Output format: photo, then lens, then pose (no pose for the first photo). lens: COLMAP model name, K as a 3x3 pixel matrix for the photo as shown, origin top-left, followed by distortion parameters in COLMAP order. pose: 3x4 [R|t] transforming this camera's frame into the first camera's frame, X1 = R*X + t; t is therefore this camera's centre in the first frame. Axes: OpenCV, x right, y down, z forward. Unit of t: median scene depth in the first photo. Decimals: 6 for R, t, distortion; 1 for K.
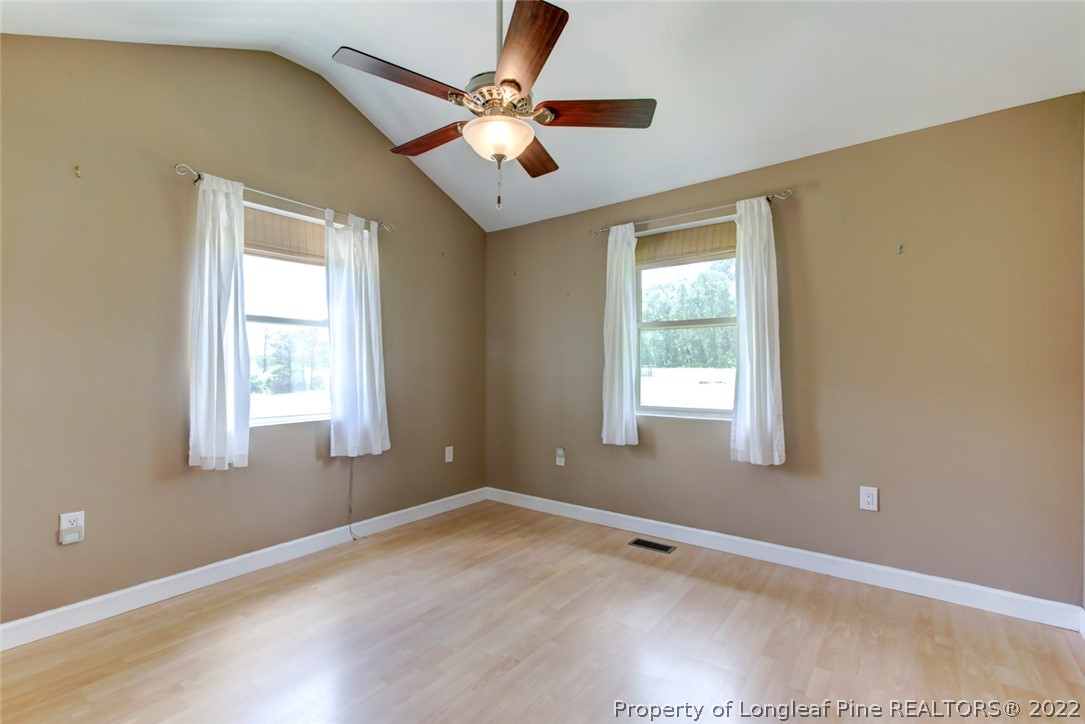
lens RADIAL K [[489.1, 0, 538.8], [0, 489.1, 369.6], [0, 0, 1]] dist [-0.005445, 0.000876]
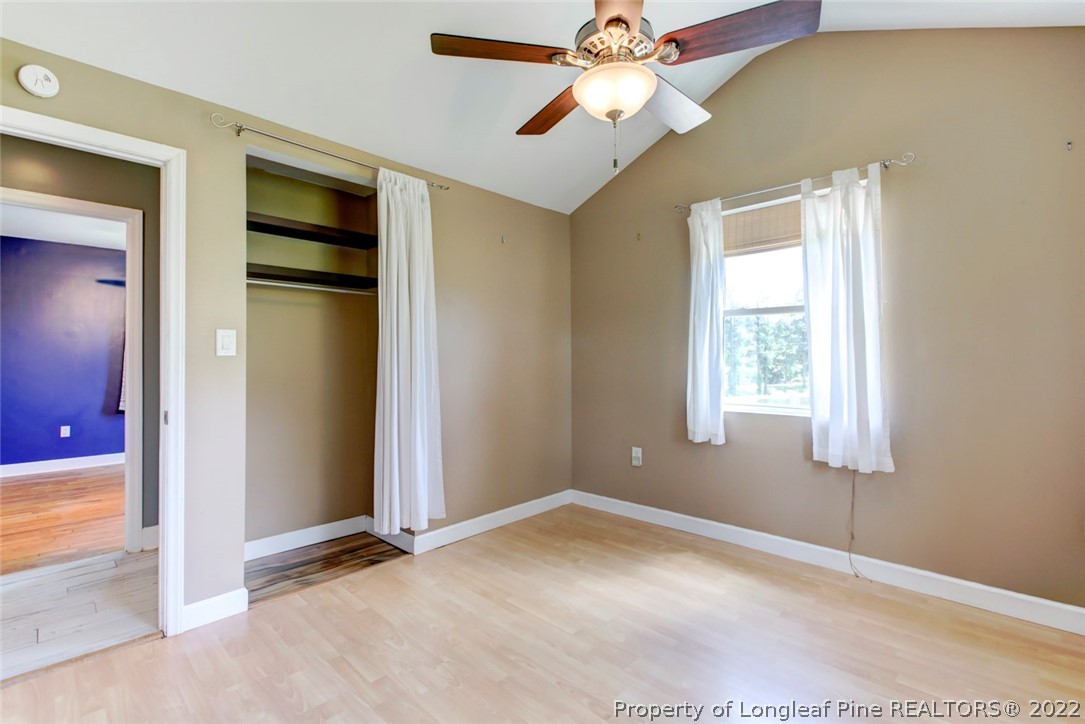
lens RADIAL K [[489.1, 0, 540.5], [0, 489.1, 350.0], [0, 0, 1]] dist [-0.005445, 0.000876]
pose [[-0.120515, -0.012702, -0.992630, 0.511998], [0.001146, 0.999916, -0.012934, -0.007634], [0.992711, -0.002696, -0.120490, 0.638529]]
